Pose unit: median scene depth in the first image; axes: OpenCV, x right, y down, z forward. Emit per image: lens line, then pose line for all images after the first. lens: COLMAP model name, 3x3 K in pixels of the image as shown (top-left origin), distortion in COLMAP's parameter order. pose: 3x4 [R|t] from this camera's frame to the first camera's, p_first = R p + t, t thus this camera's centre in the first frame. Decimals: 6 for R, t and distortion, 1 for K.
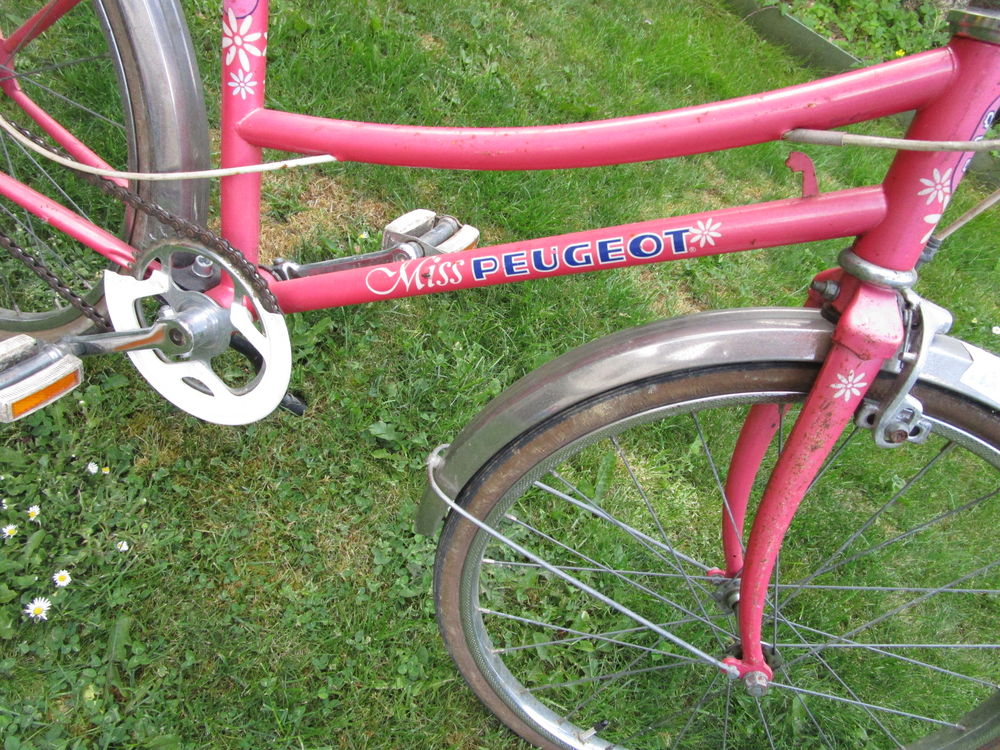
lens RADIAL K [[711.4, 0, 491.1], [0, 711.4, 374.1], [0, 0, 1]] dist [-0.024937, 0.008902]
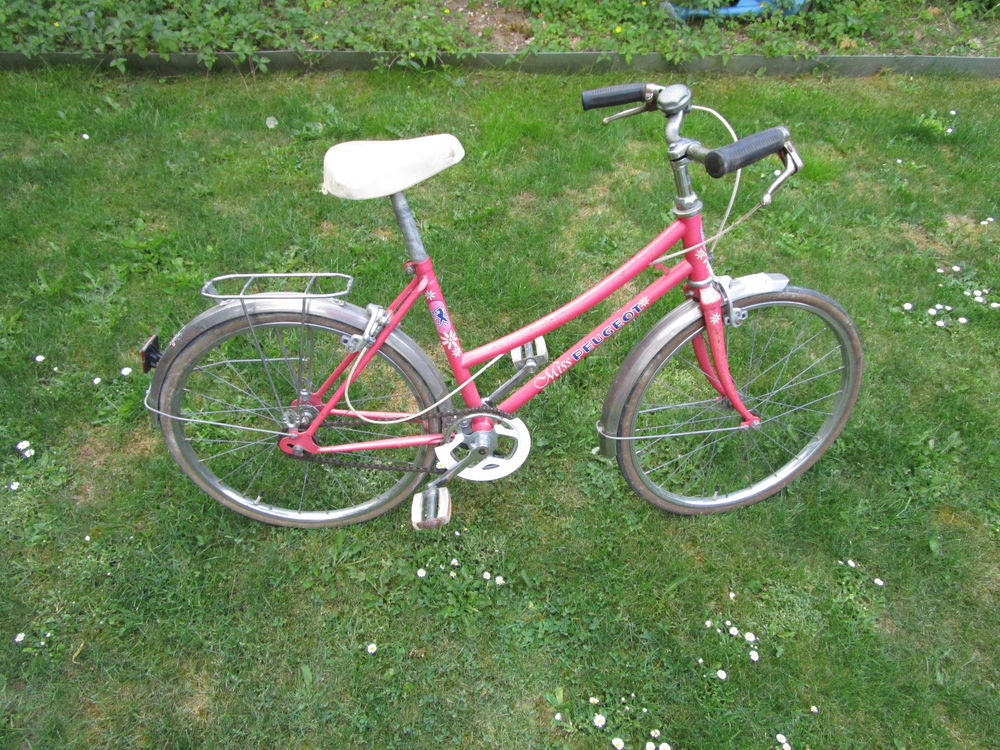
lens RADIAL K [[711.4, 0, 491.1], [0, 711.4, 374.1], [0, 0, 1]] dist [-0.024937, 0.008902]
pose [[0.808425, -0.585191, 0.063249, -0.427040], [0.584025, 0.810868, 0.037508, -0.342858], [-0.073235, 0.006617, 0.997293, -1.409852]]
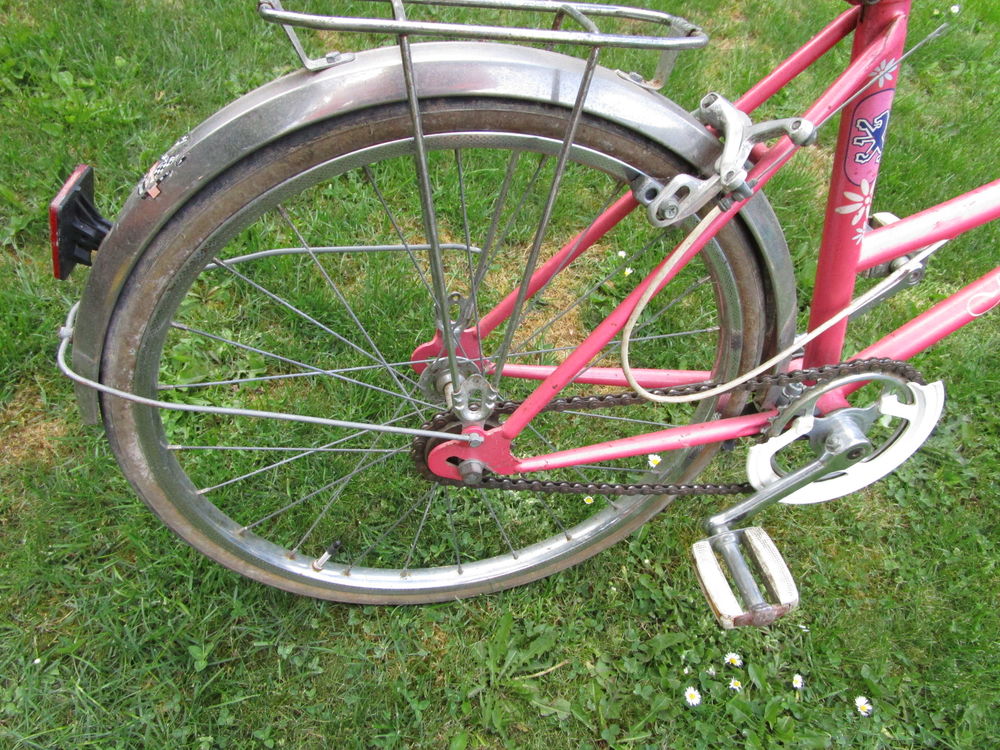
lens RADIAL K [[711.4, 0, 491.1], [0, 711.4, 374.1], [0, 0, 1]] dist [-0.024937, 0.008902]
pose [[0.786424, -0.603046, 0.133693, -0.983121], [0.567986, 0.791066, 0.227169, -0.740187], [-0.242754, -0.102716, 0.964635, 0.086827]]
